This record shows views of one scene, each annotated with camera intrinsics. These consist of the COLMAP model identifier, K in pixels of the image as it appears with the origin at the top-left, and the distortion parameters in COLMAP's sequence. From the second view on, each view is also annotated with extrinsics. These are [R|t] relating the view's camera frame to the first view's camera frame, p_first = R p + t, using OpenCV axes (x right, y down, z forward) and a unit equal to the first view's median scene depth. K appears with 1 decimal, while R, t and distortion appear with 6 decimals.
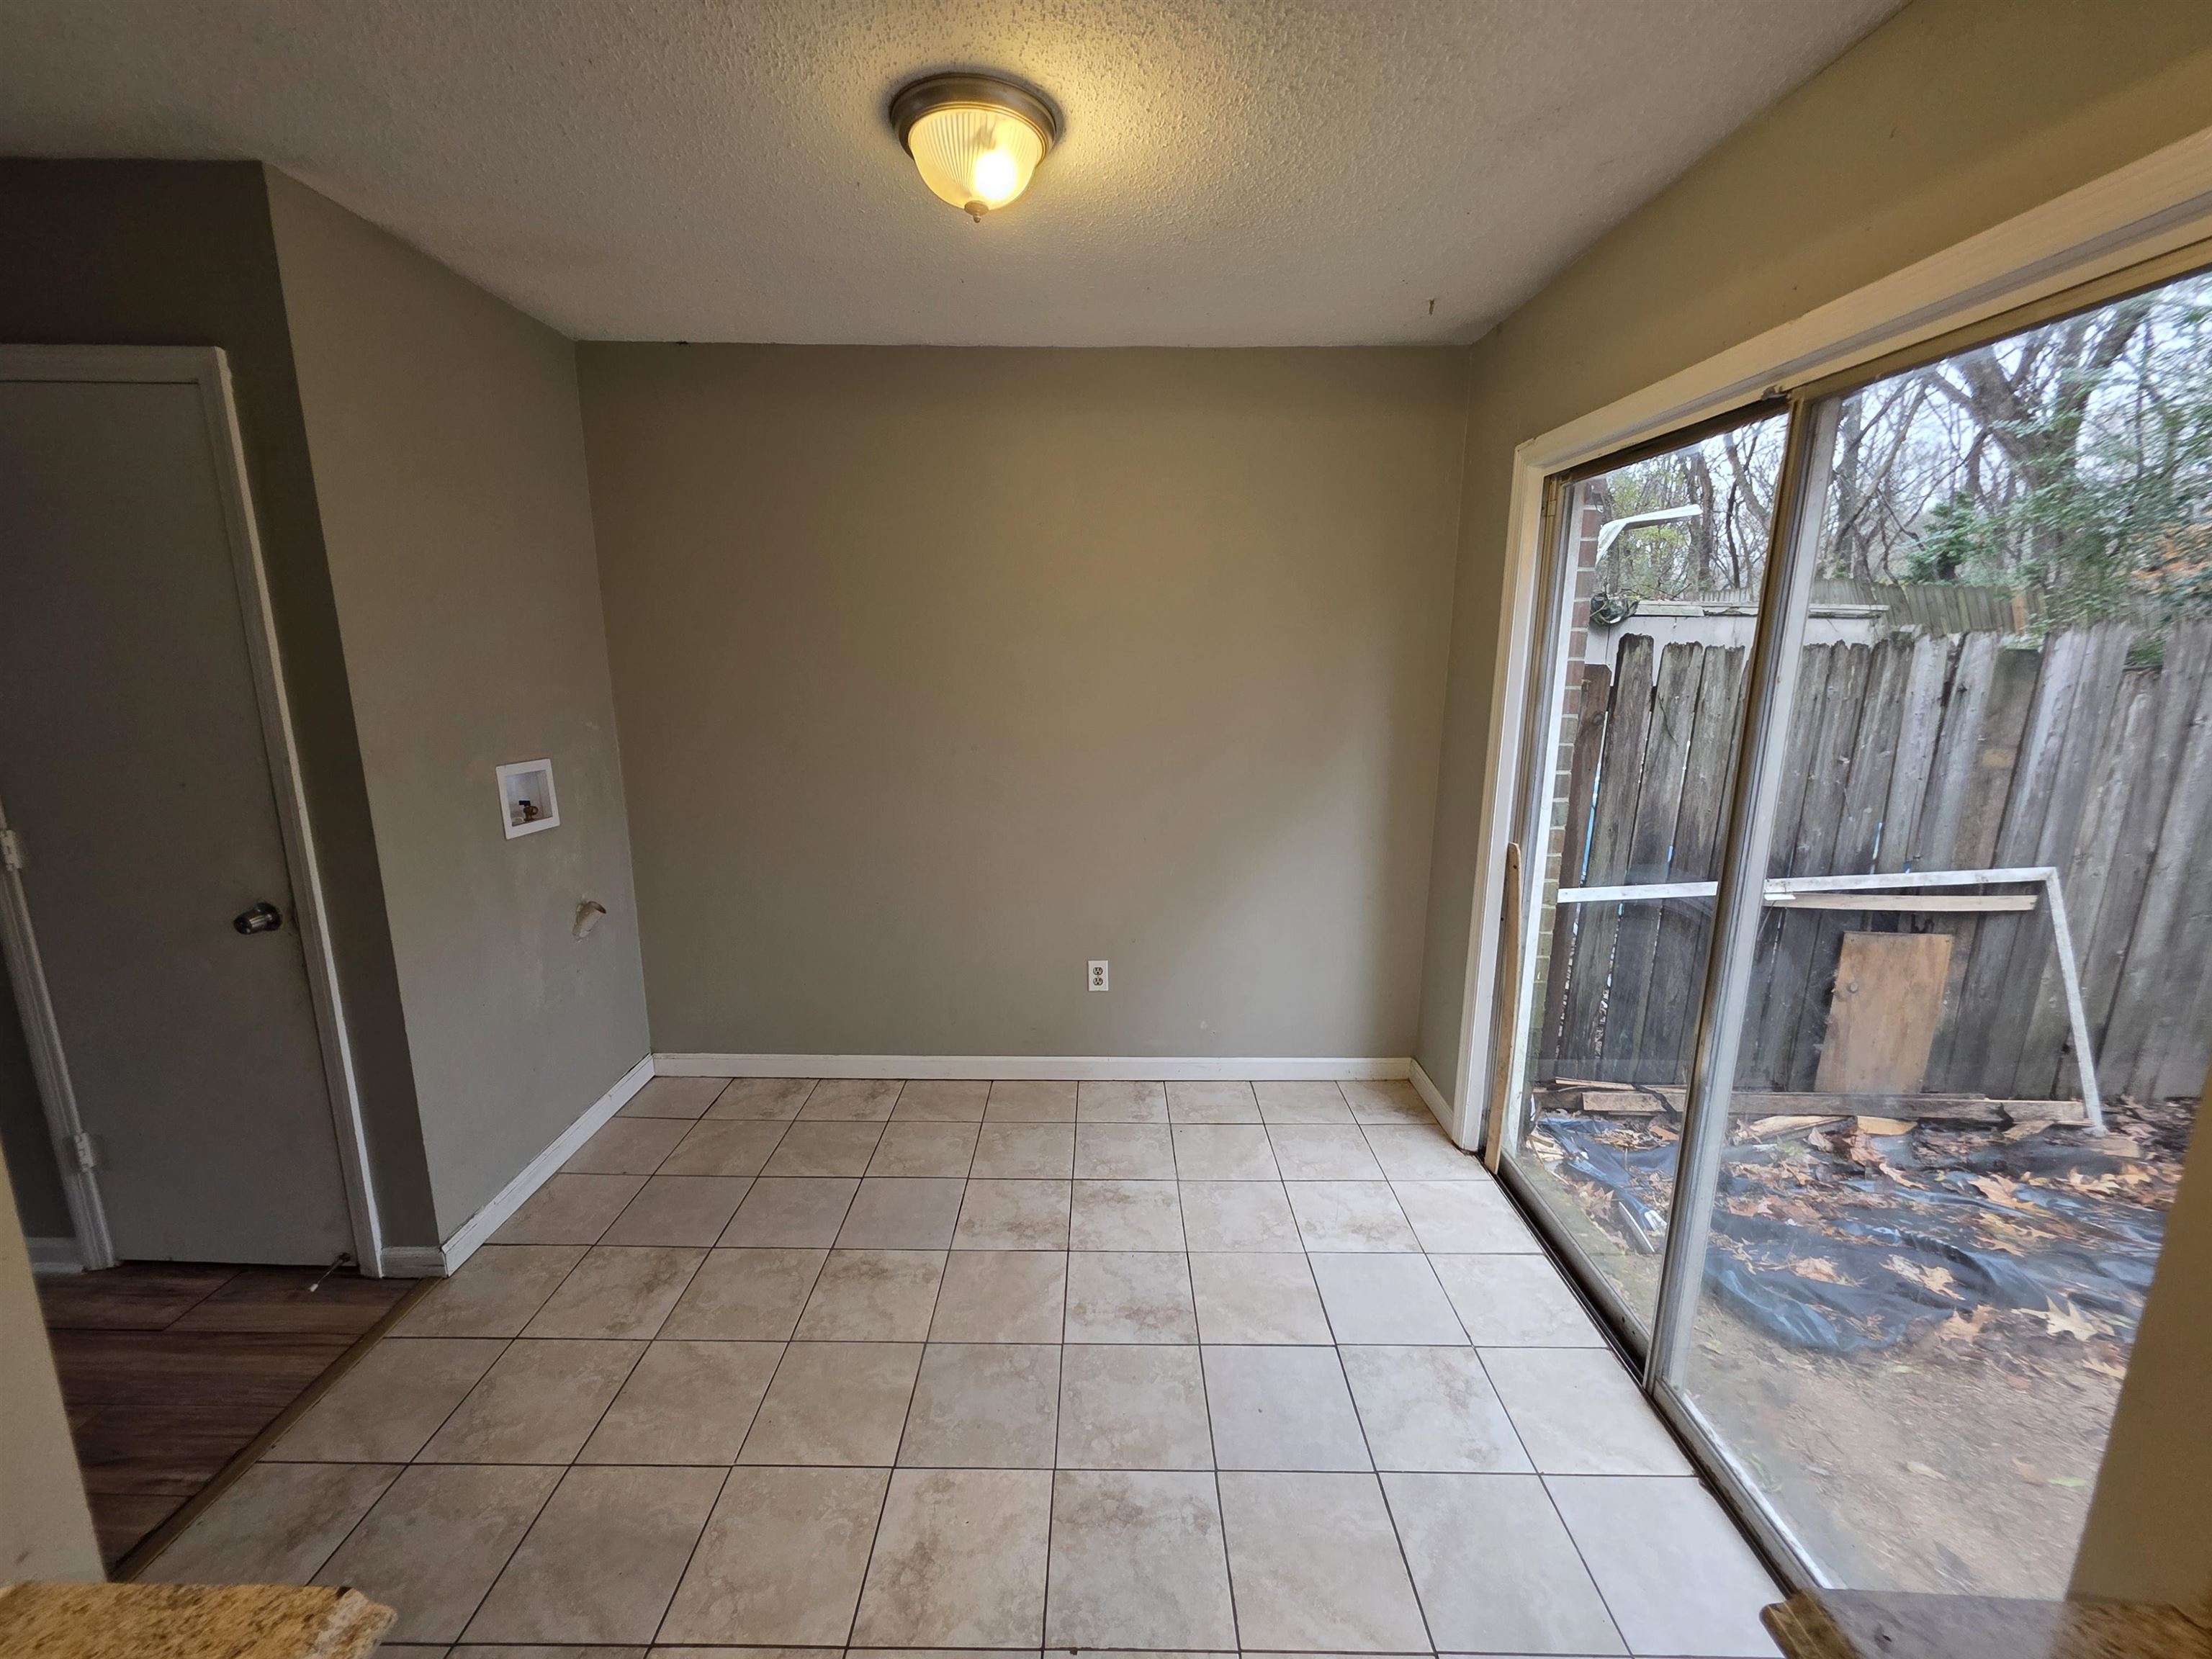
lens RADIAL K [[884.5, 0, 1108.5], [0, 884.5, 818.1], [0, 0, 1]] dist [0.001480, 0.000367]
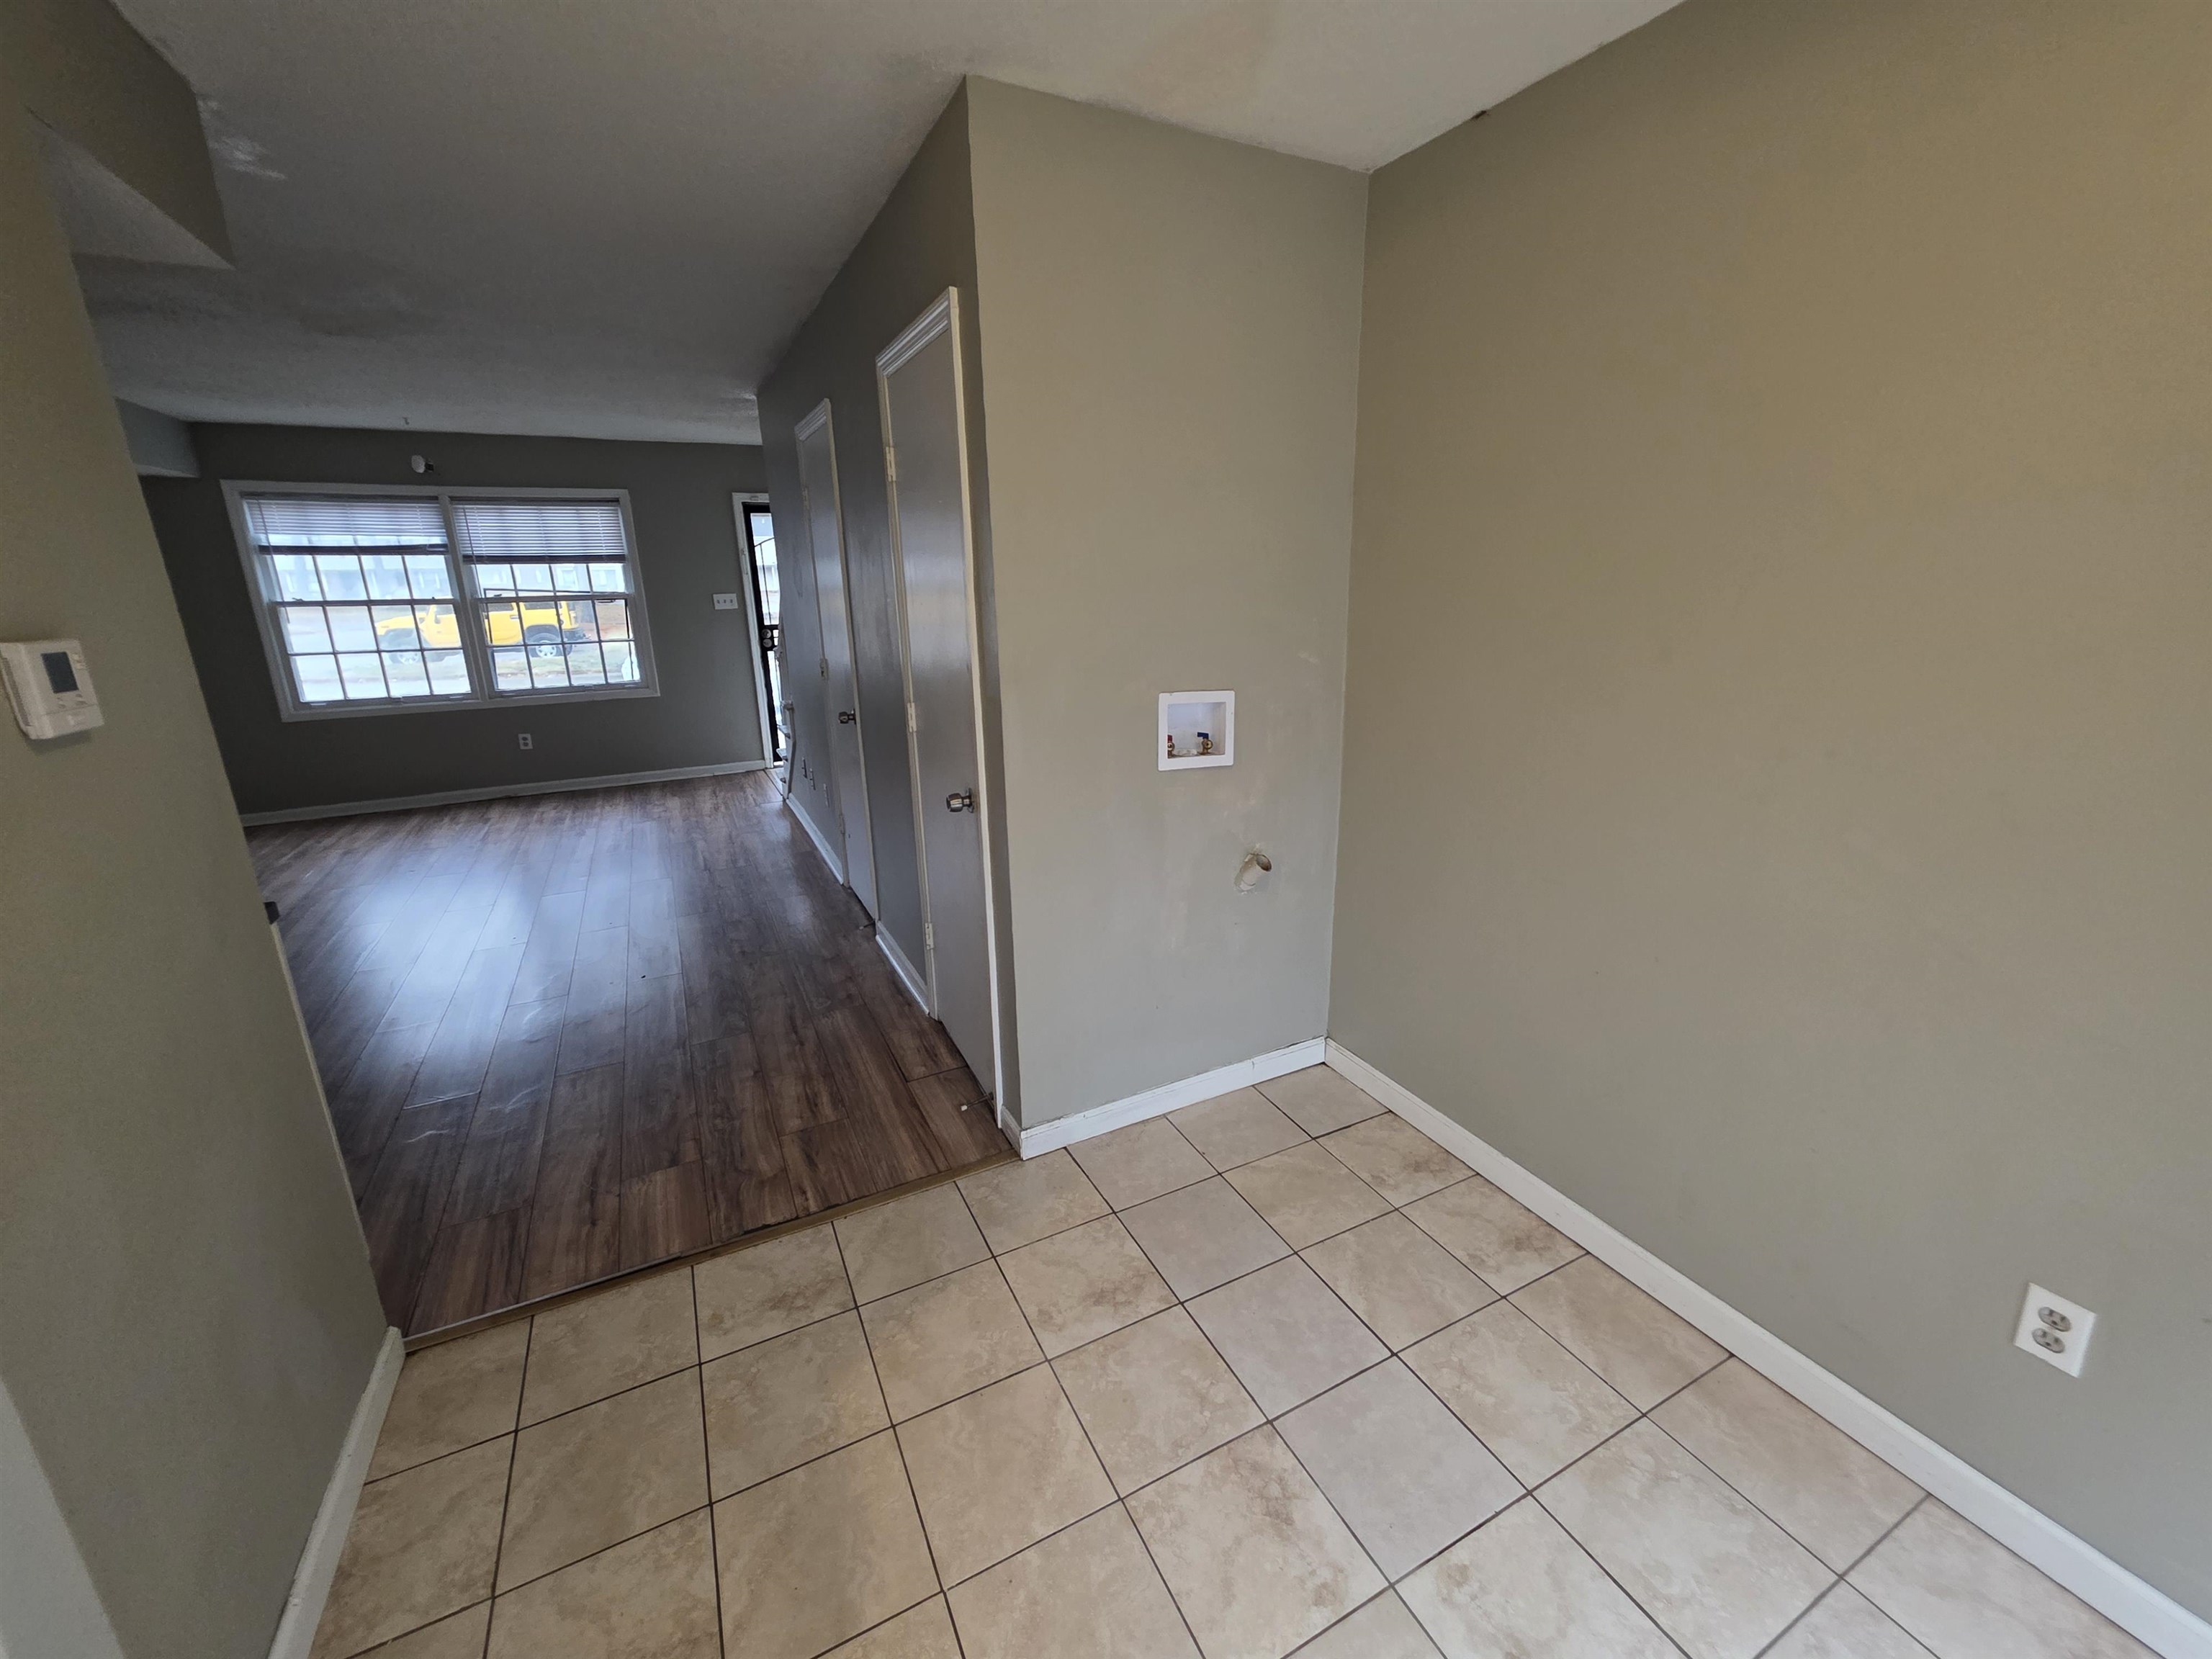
lens RADIAL K [[884.5, 0, 1108.5], [0, 884.5, 818.1], [0, 0, 1]] dist [0.001480, 0.000367]
pose [[0.446804, 0.223847, -0.866175, 0.122194], [-0.157389, 0.972758, 0.170204, -0.075039], [0.880678, 0.060279, 0.469864, 0.478407]]
